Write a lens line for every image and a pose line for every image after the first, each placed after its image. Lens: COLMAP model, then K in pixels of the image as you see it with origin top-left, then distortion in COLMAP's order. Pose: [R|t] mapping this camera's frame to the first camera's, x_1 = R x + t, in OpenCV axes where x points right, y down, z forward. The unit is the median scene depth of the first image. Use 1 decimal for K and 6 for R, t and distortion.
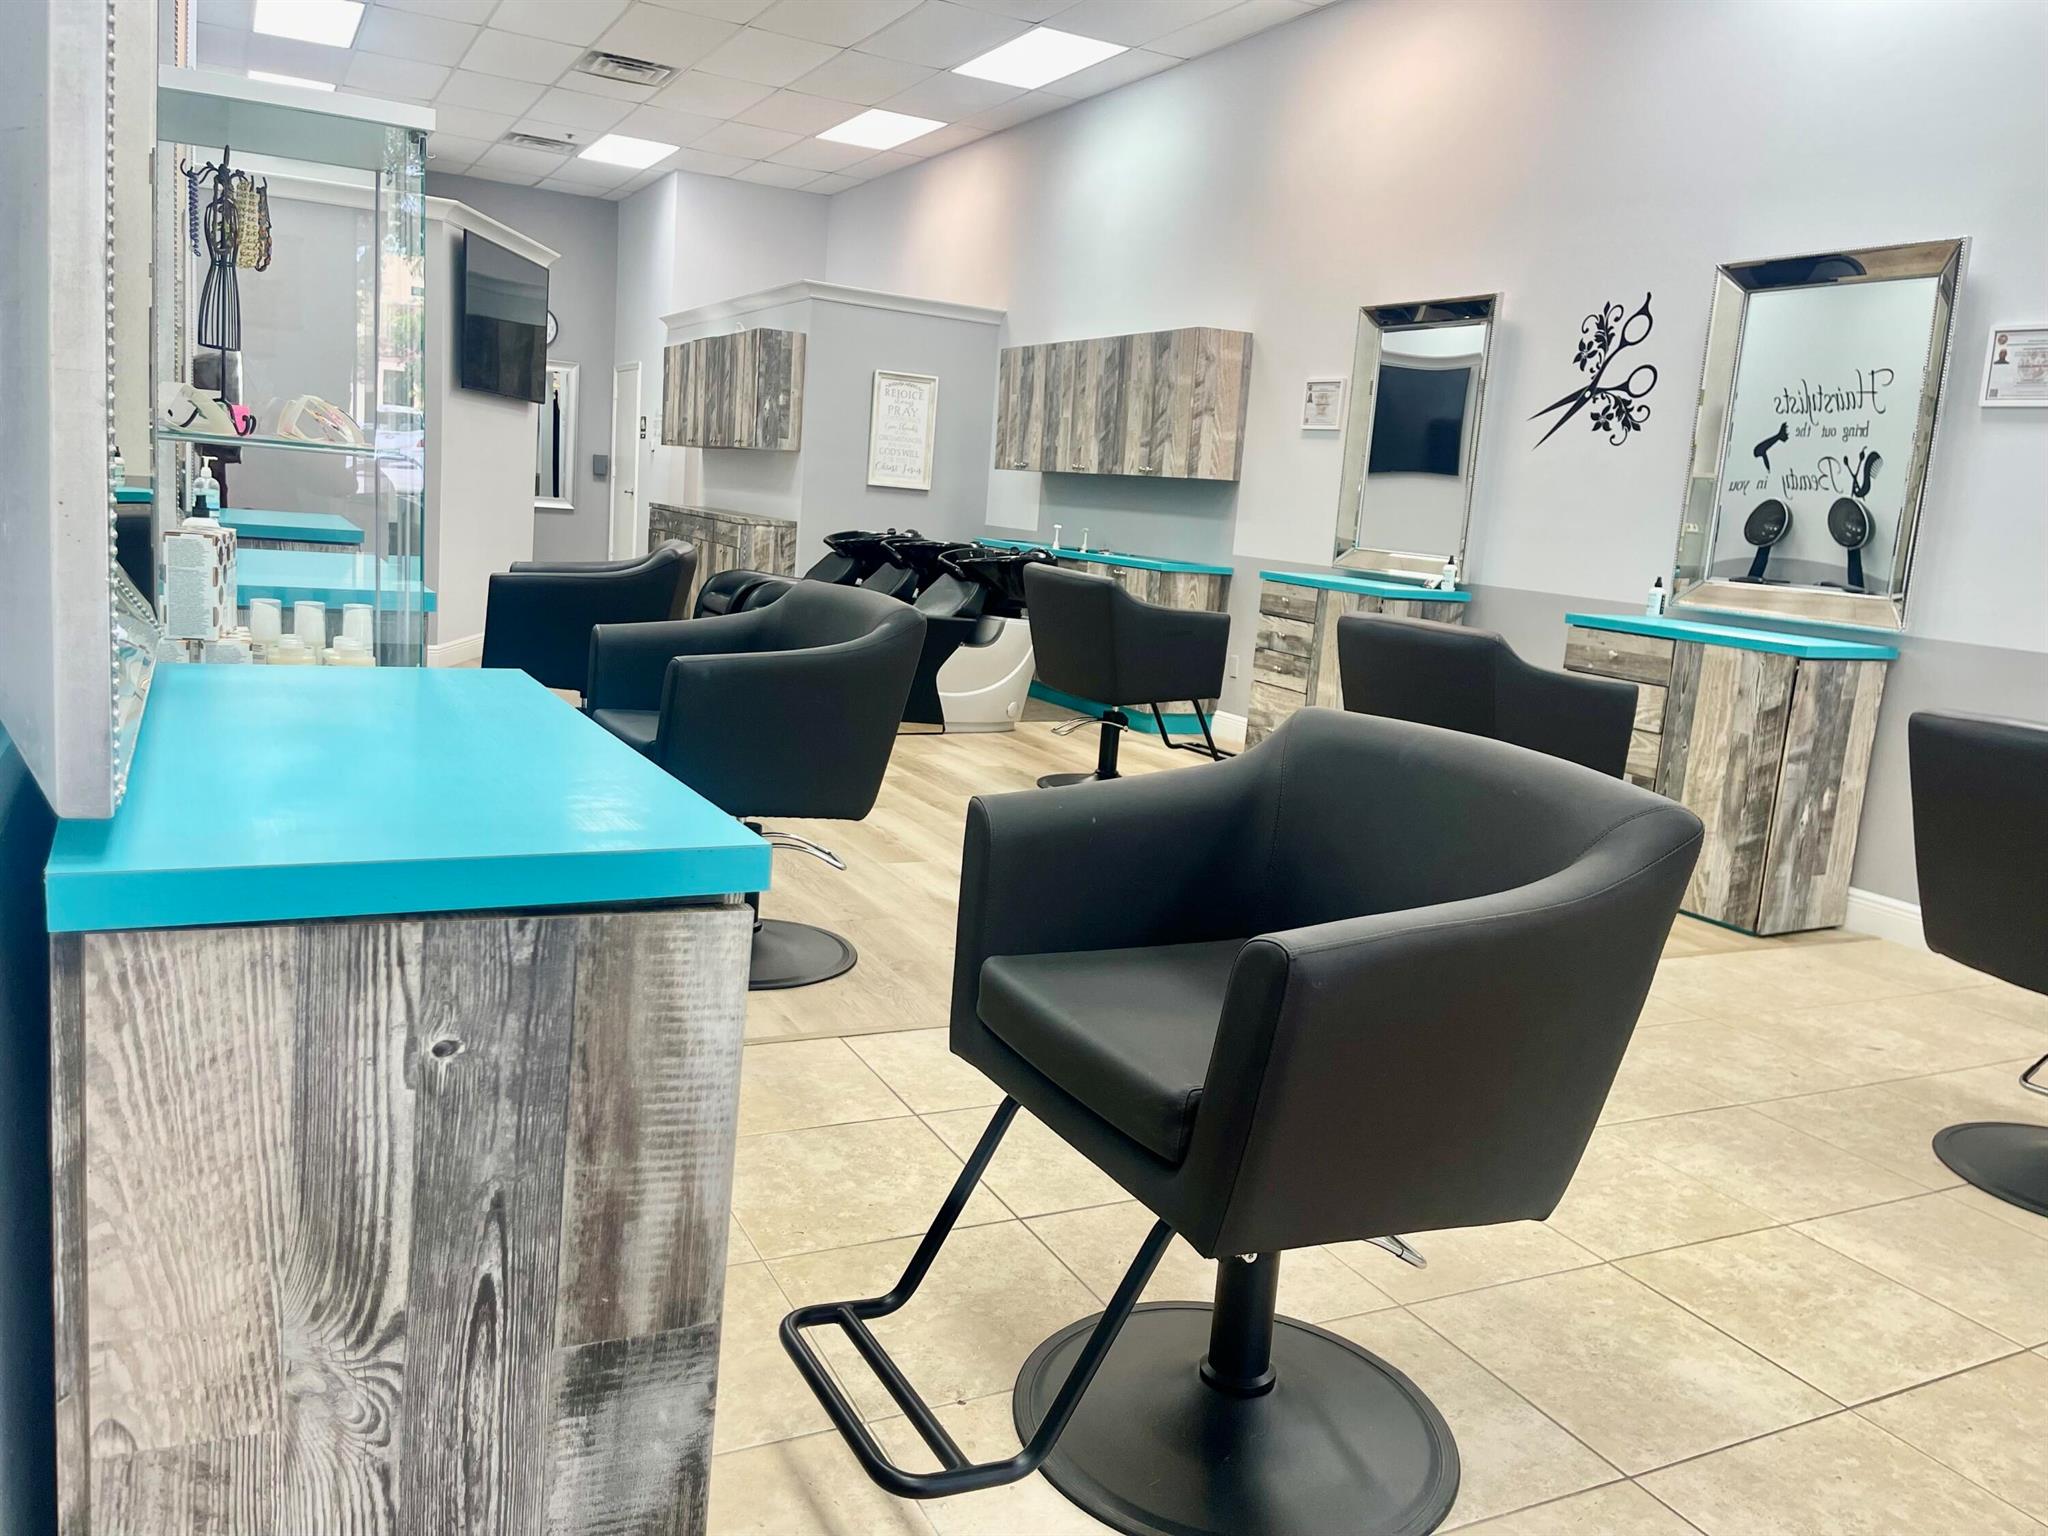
lens RADIAL K [[1542.6, 0, 1038.4], [0, 1542.6, 748.6], [0, 0, 1]] dist [0.072934, -0.092908]
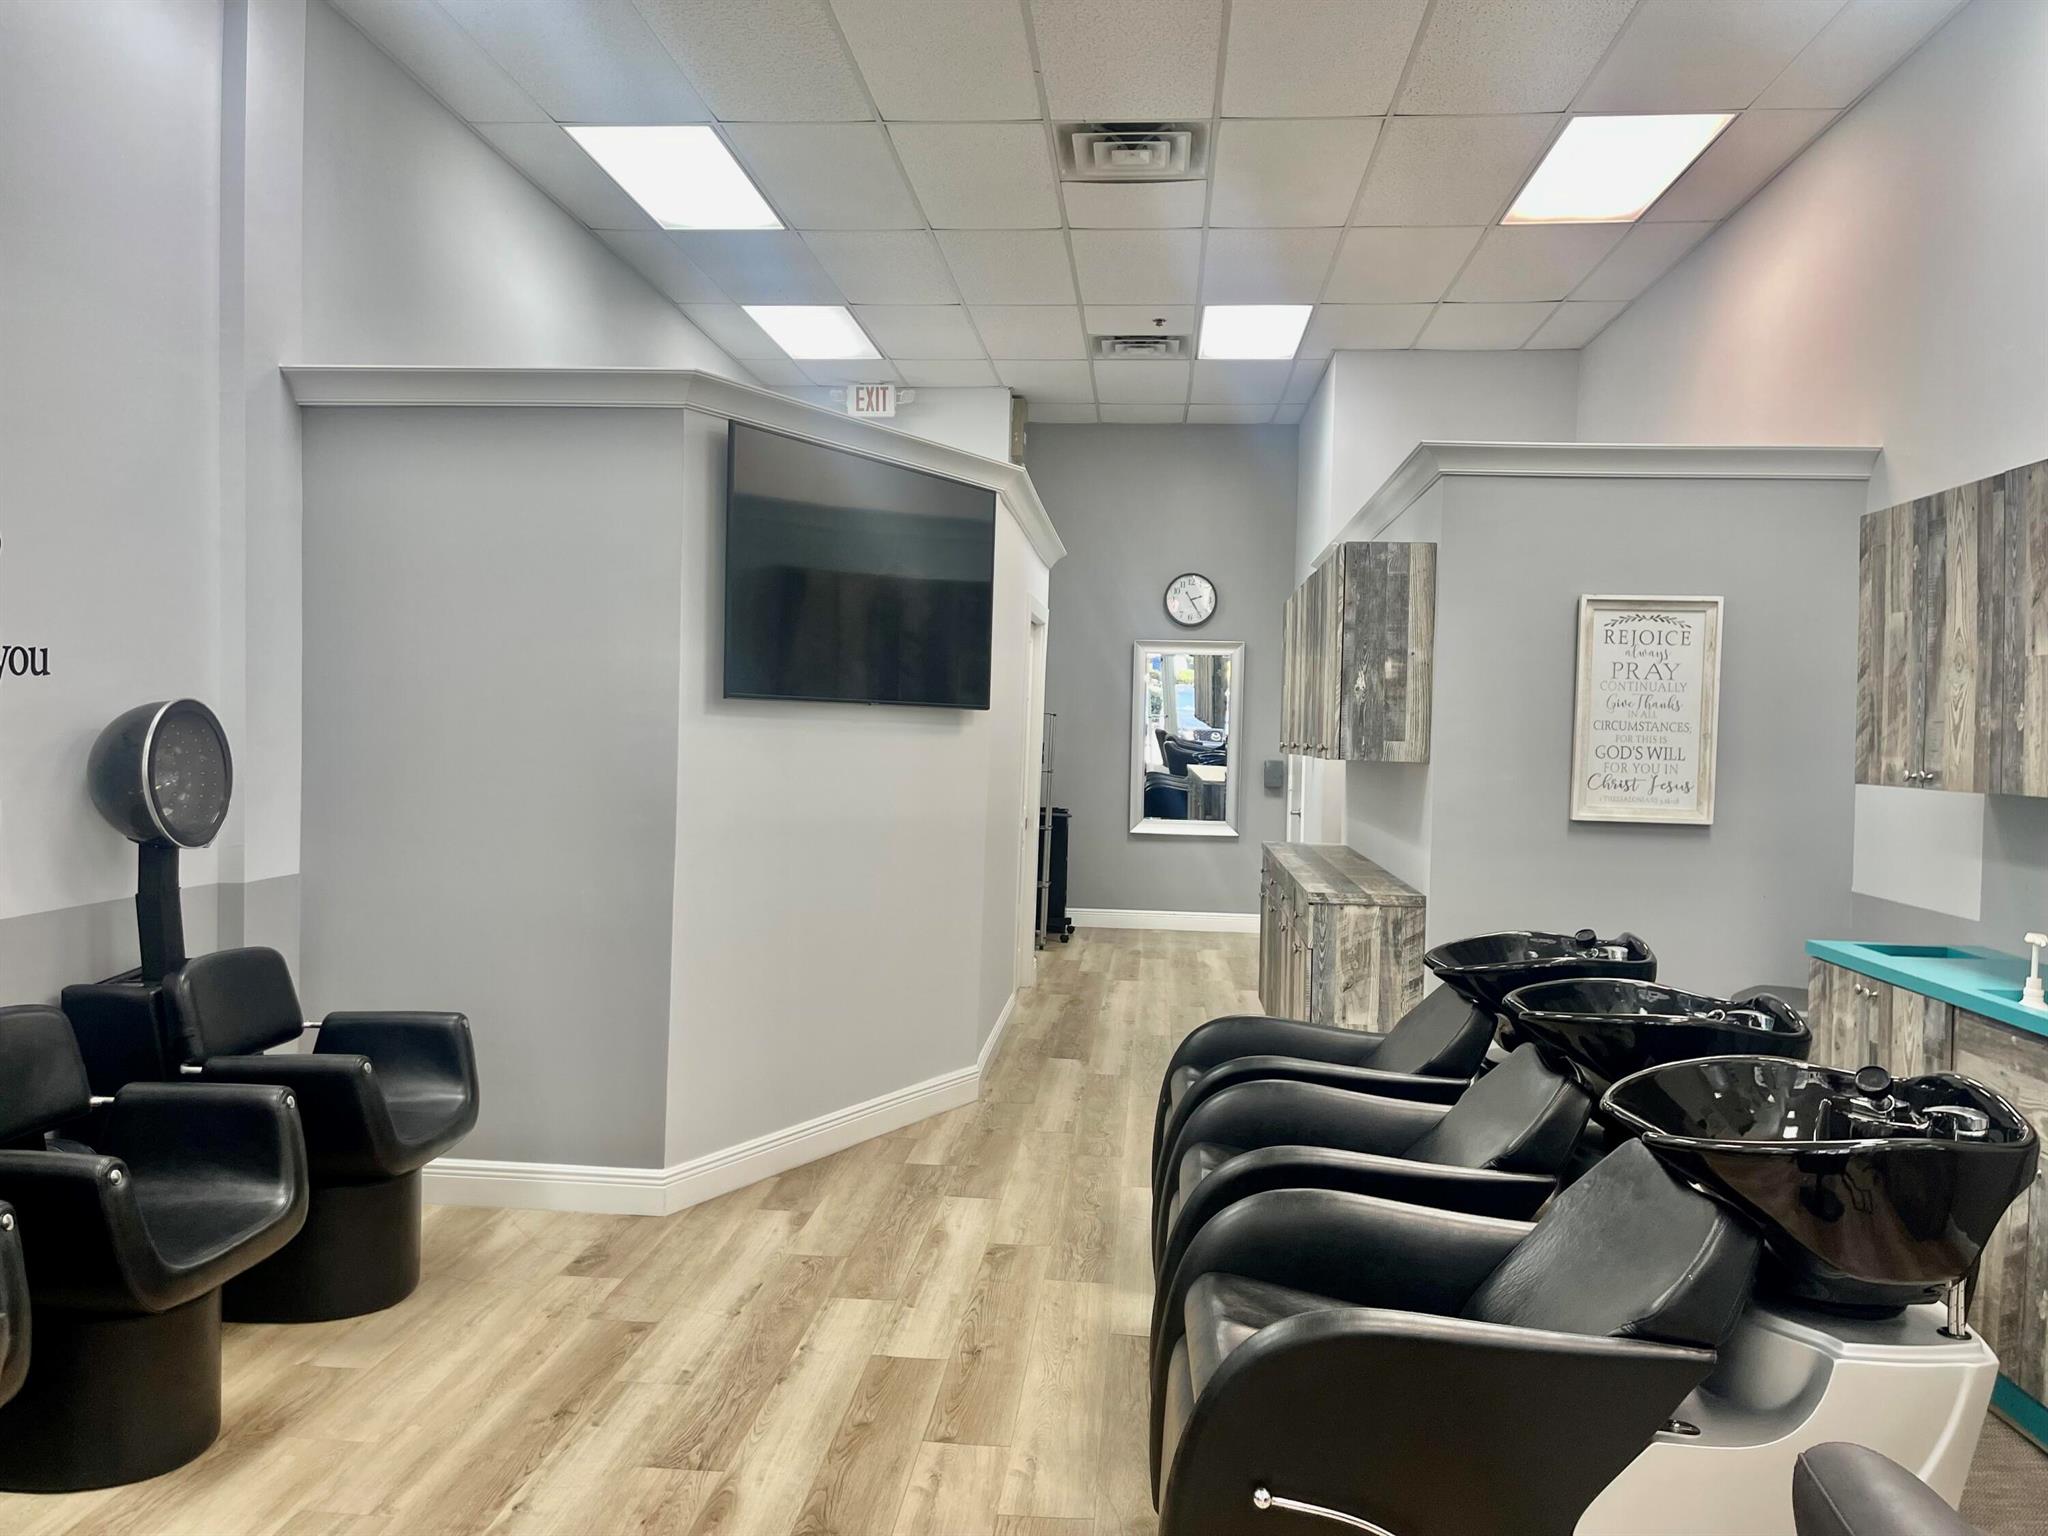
lens RADIAL K [[1542.6, 0, 1022.4], [0, 1542.6, 763.0], [0, 0, 1]] dist [0.072934, -0.092908]
pose [[0.844071, -0.044972, -0.534342, 0.012609], [-0.044611, 0.987133, -0.153550, -0.150694], [0.534373, 0.153445, 0.831204, 0.704801]]
